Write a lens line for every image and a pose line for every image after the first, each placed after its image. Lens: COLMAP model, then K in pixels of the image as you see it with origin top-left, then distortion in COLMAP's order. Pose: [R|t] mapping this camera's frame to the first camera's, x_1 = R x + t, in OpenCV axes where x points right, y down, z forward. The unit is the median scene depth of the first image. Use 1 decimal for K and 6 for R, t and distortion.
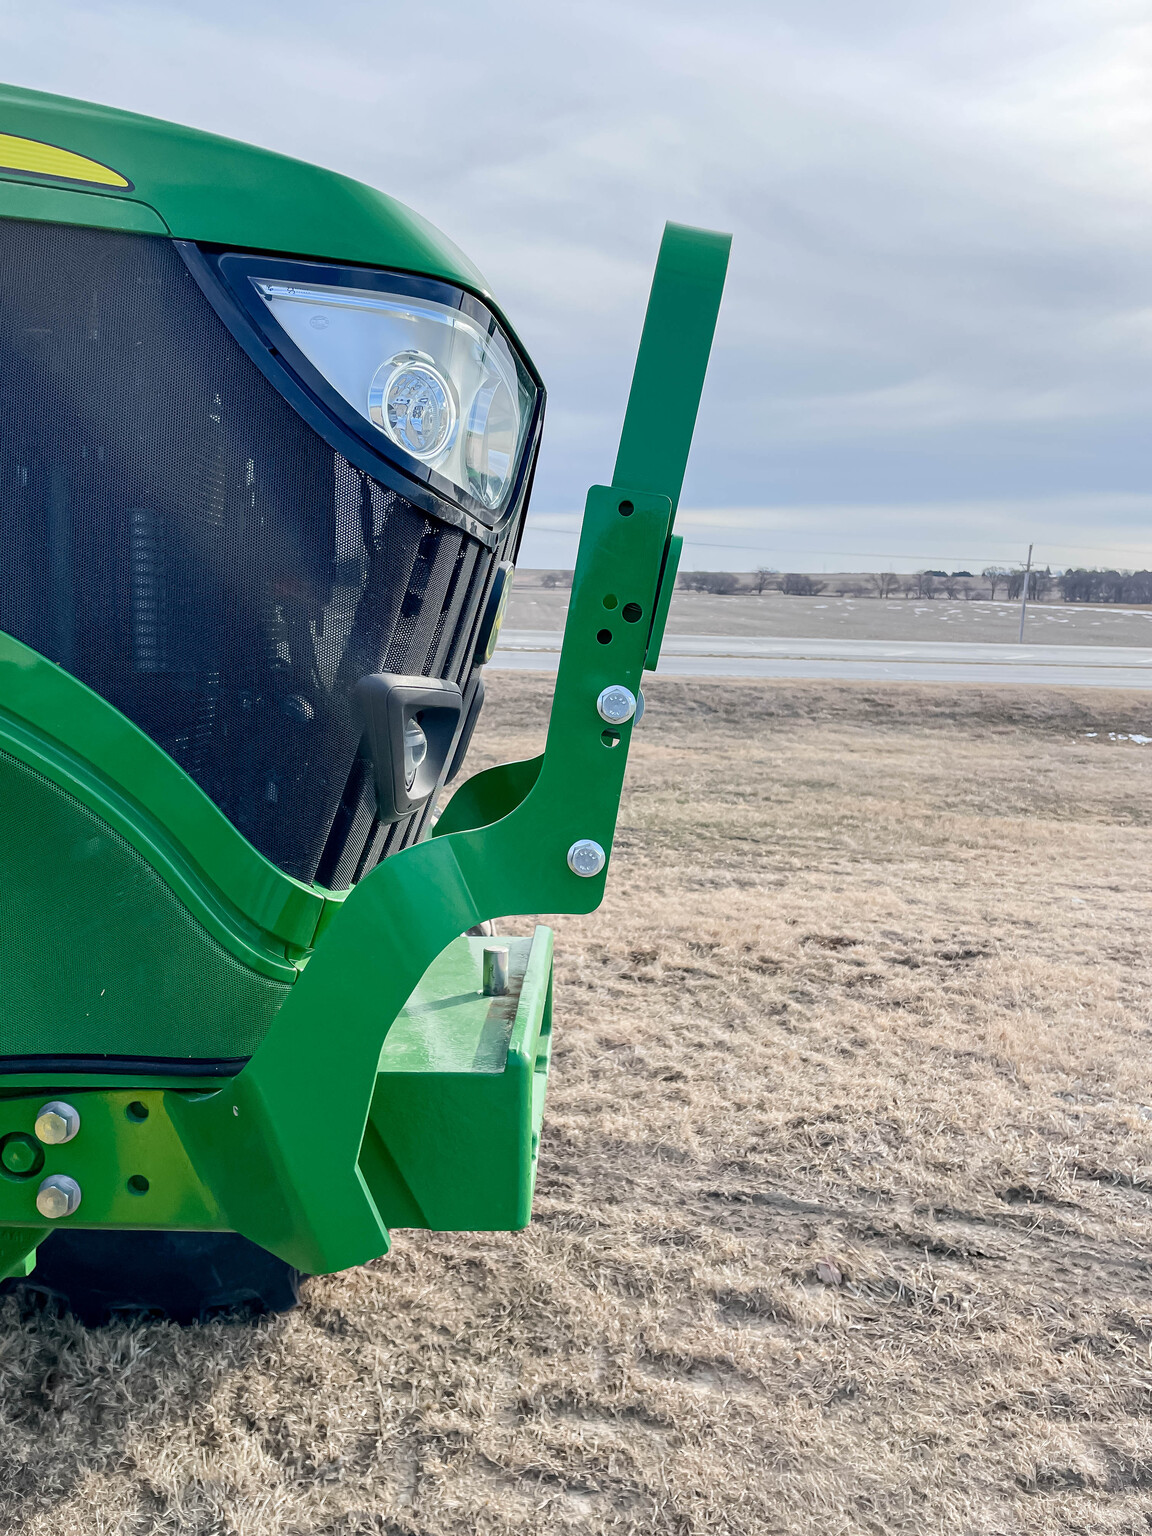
lens RADIAL K [[1172.2, 0, 574.7], [0, 1172.2, 760.1], [0, 0, 1]] dist [0.088292, -0.100160]
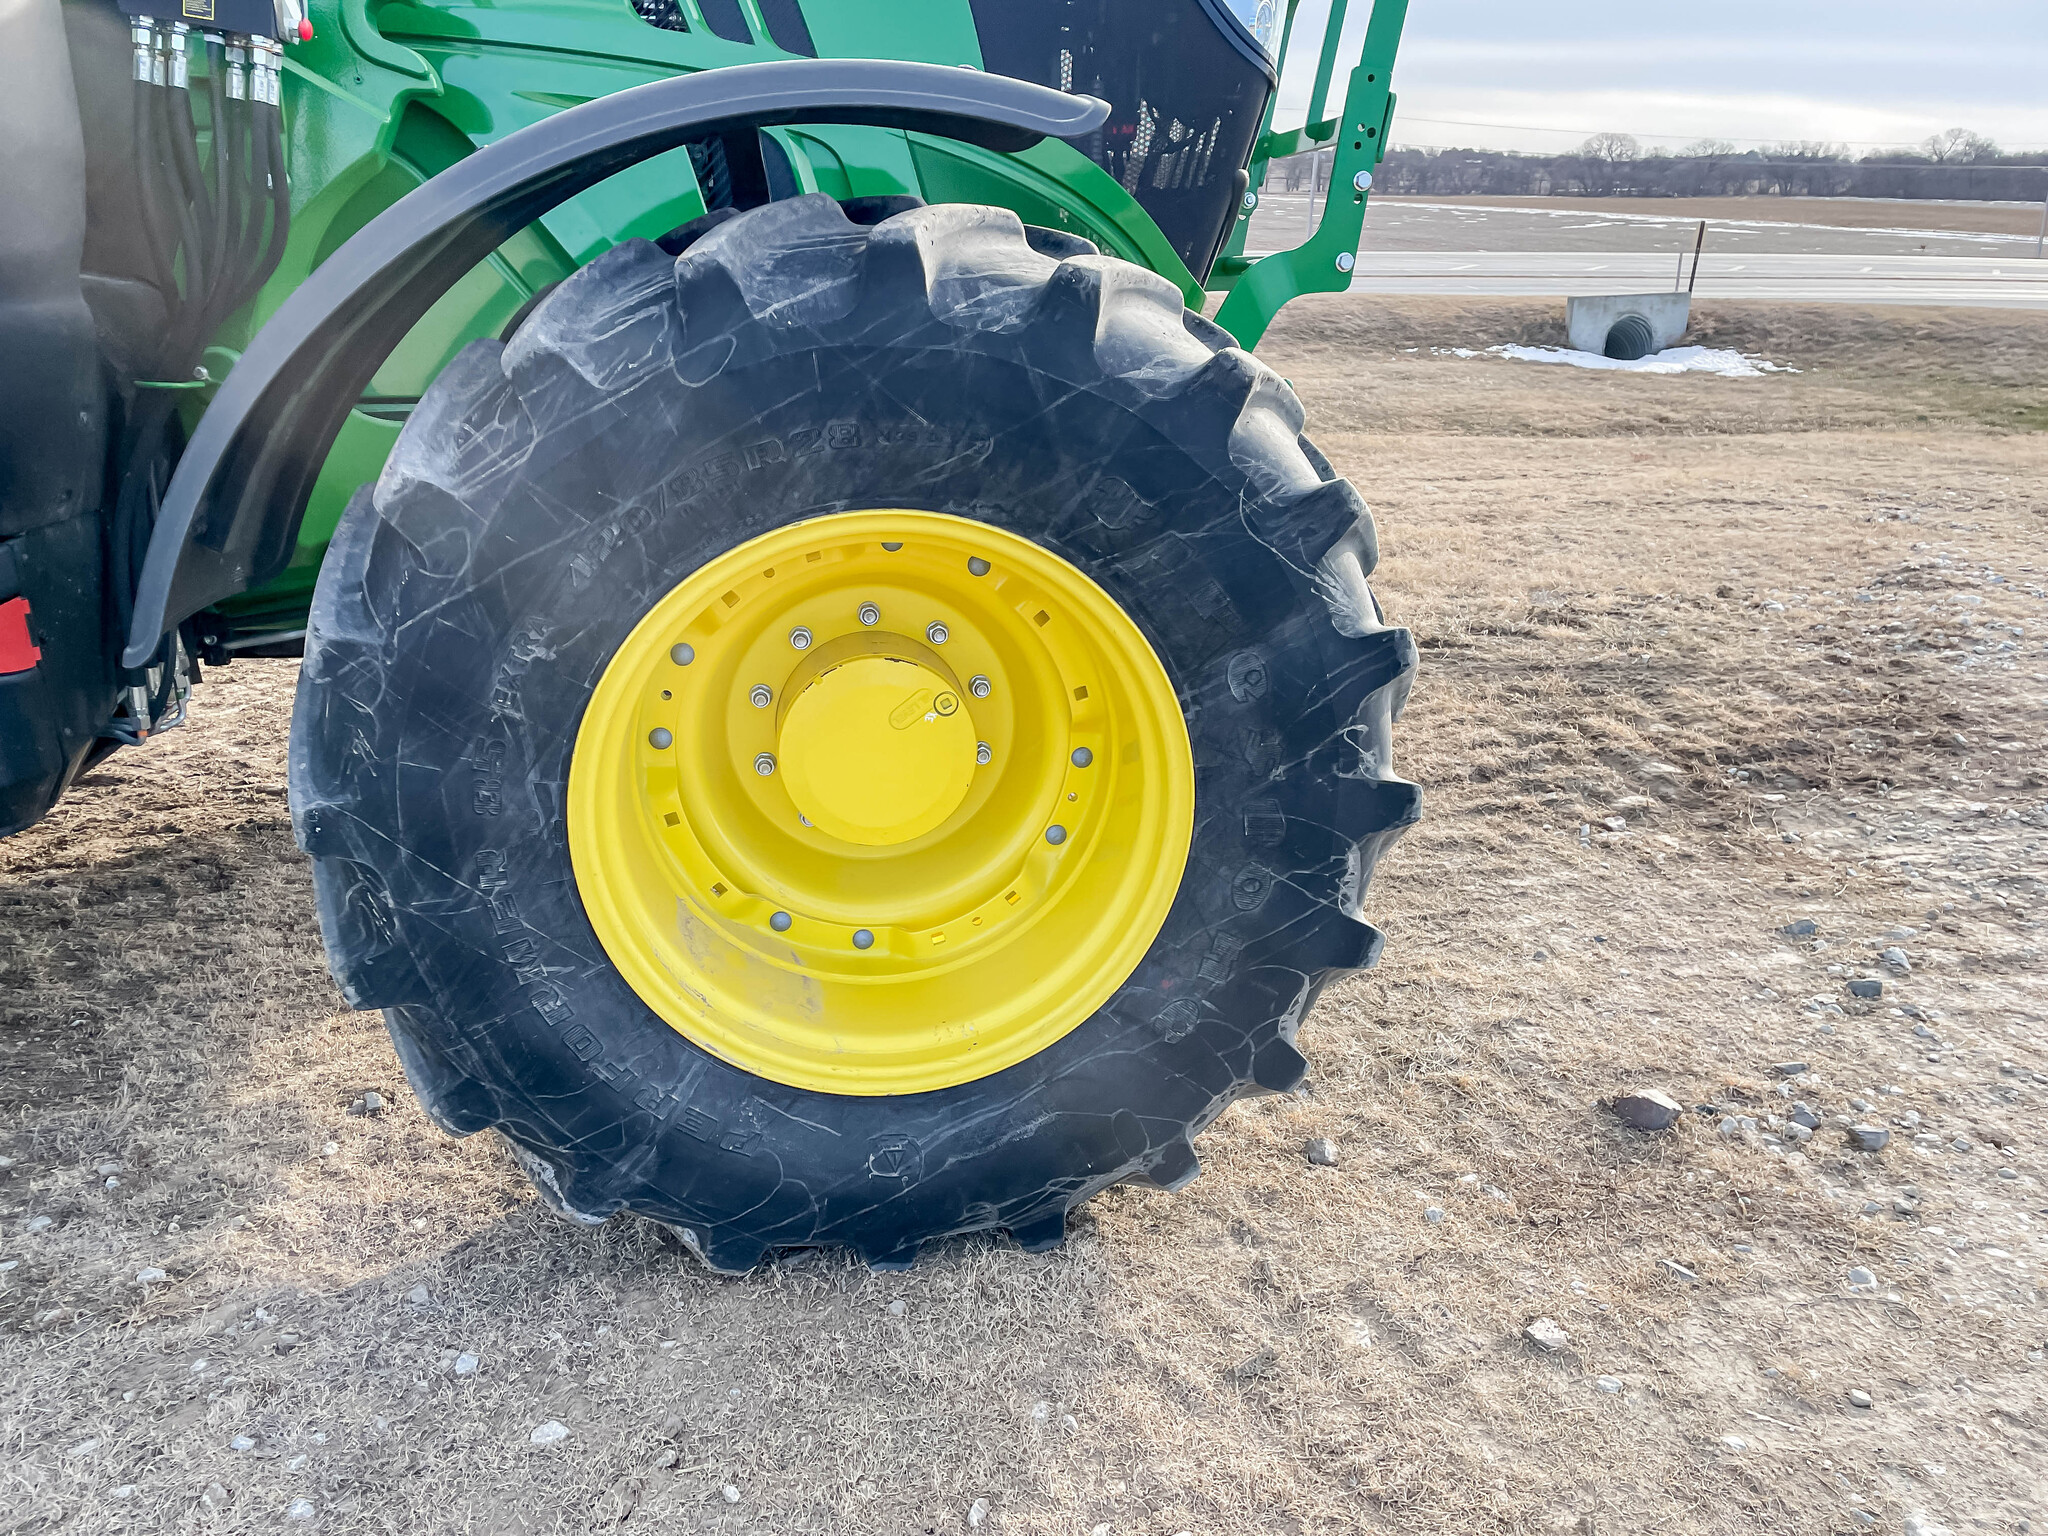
lens RADIAL K [[1562.9, 0, 1001.5], [0, 1562.9, 758.5], [0, 0, 1]] dist [0.088292, -0.100160]
pose [[0.983438, -0.076200, 0.164450, -0.086438], [0.041276, 0.977645, 0.206170, 0.026486], [-0.176484, -0.195968, 0.964598, -0.135810]]
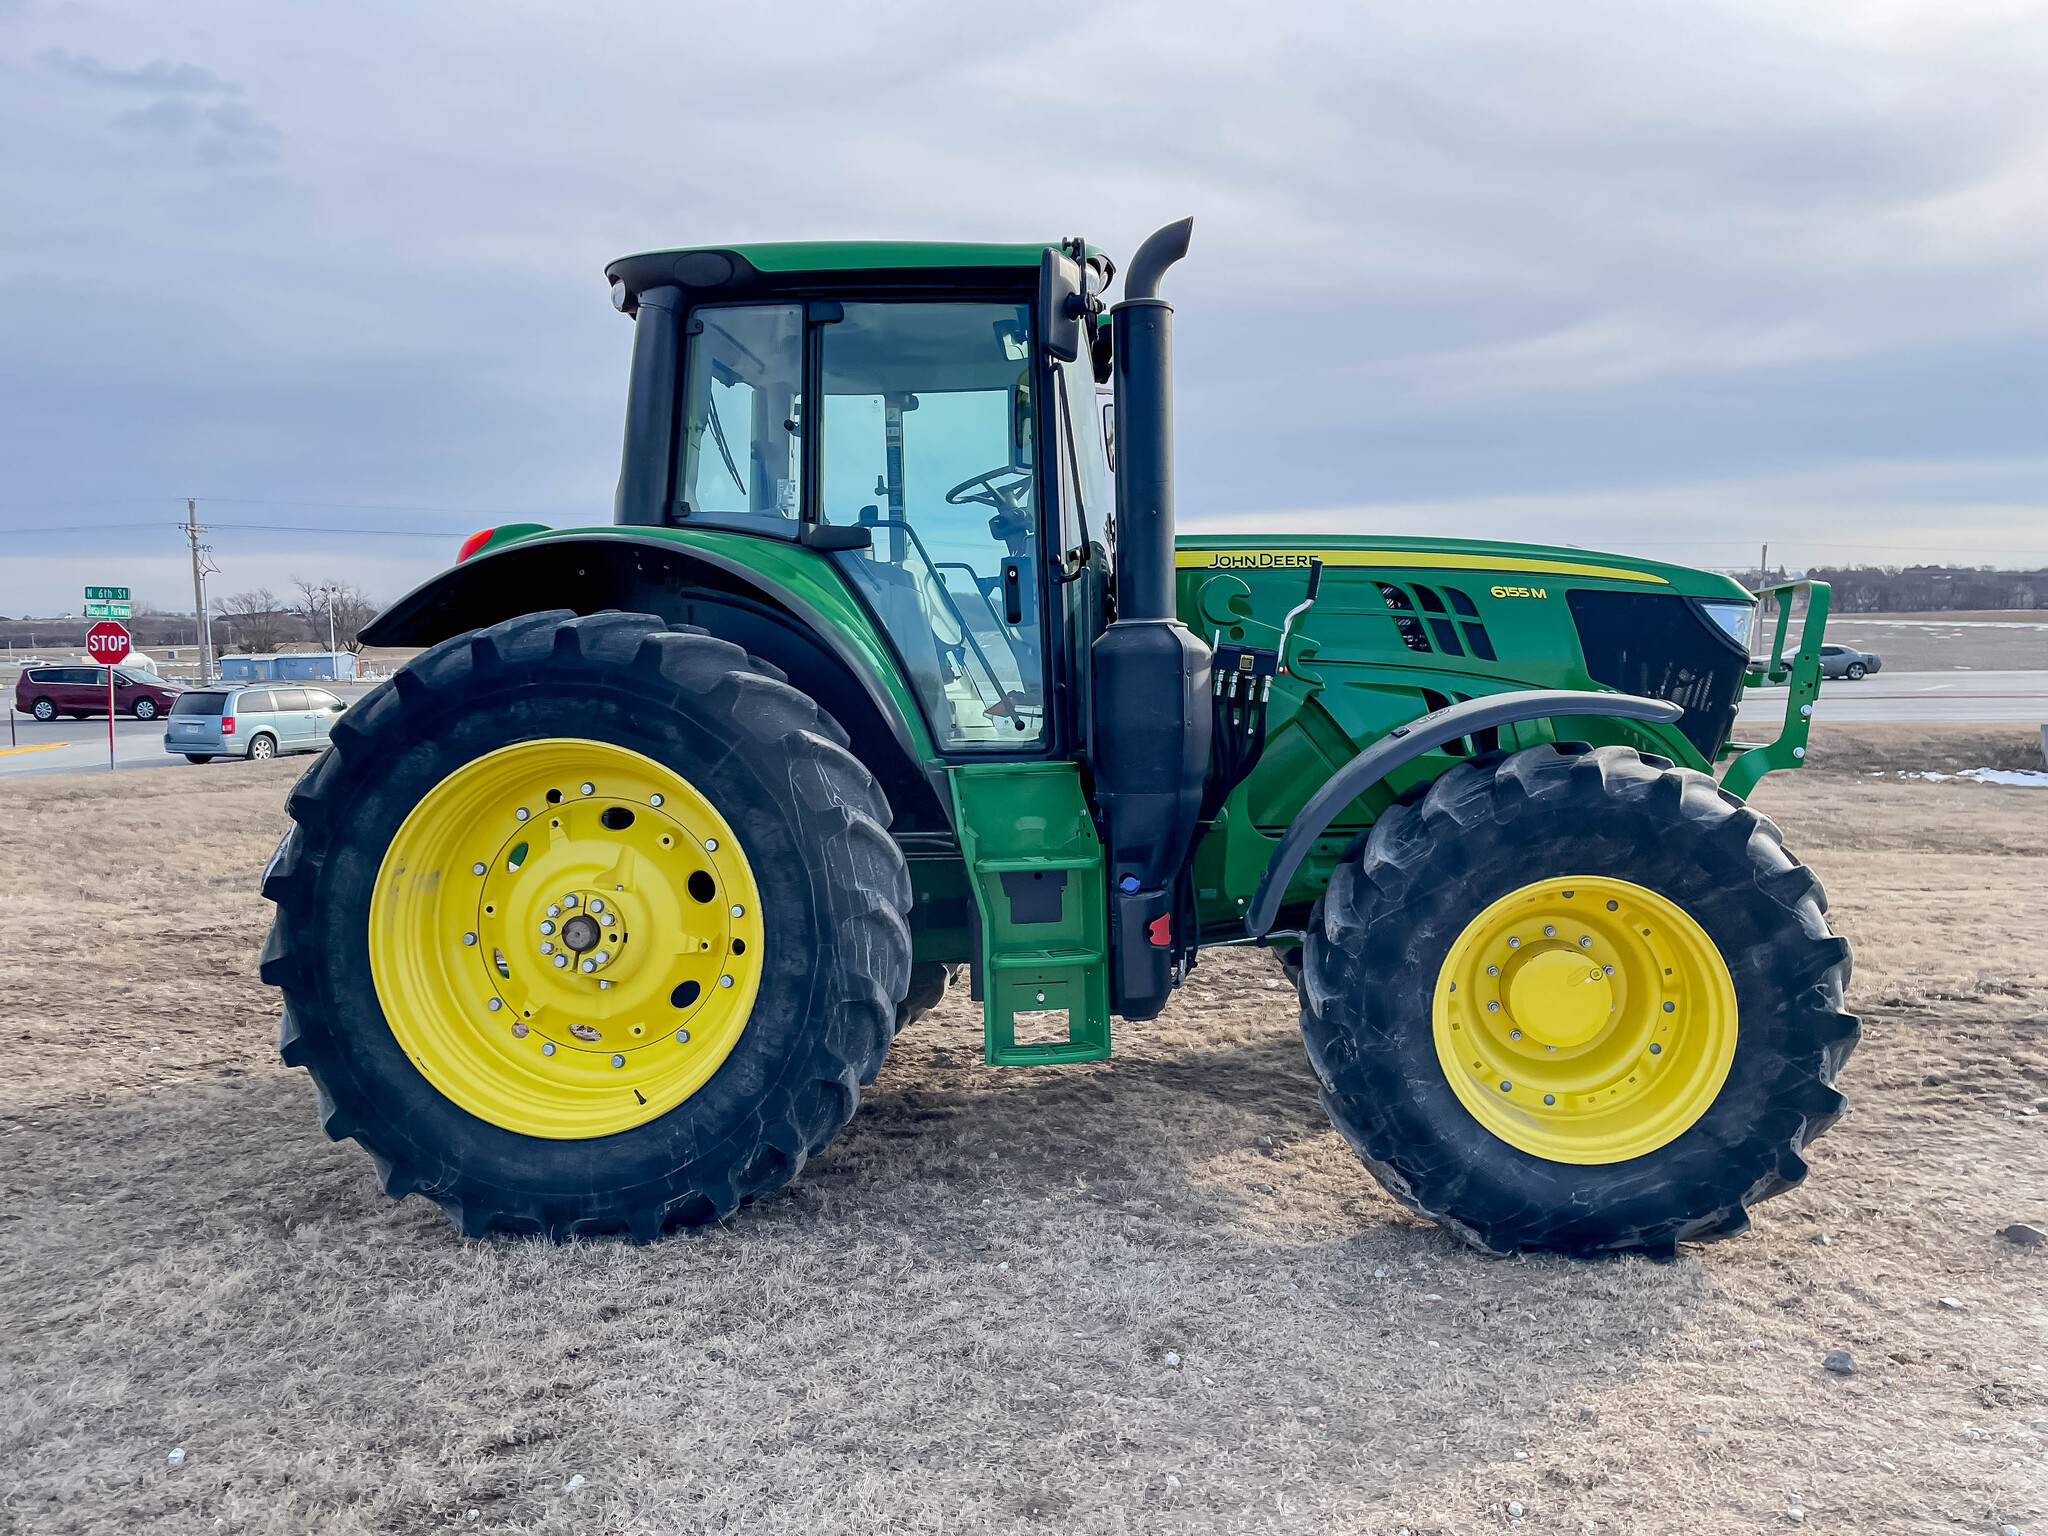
lens RADIAL K [[1562.9, 0, 1024.9], [0, 1562.9, 759.0], [0, 0, 1]] dist [0.088292, -0.100160]
pose [[0.996630, -0.040843, -0.071138, -0.159987], [0.036411, 0.997379, -0.062520, 0.025430], [0.073505, 0.059719, 0.995505, -0.320747]]
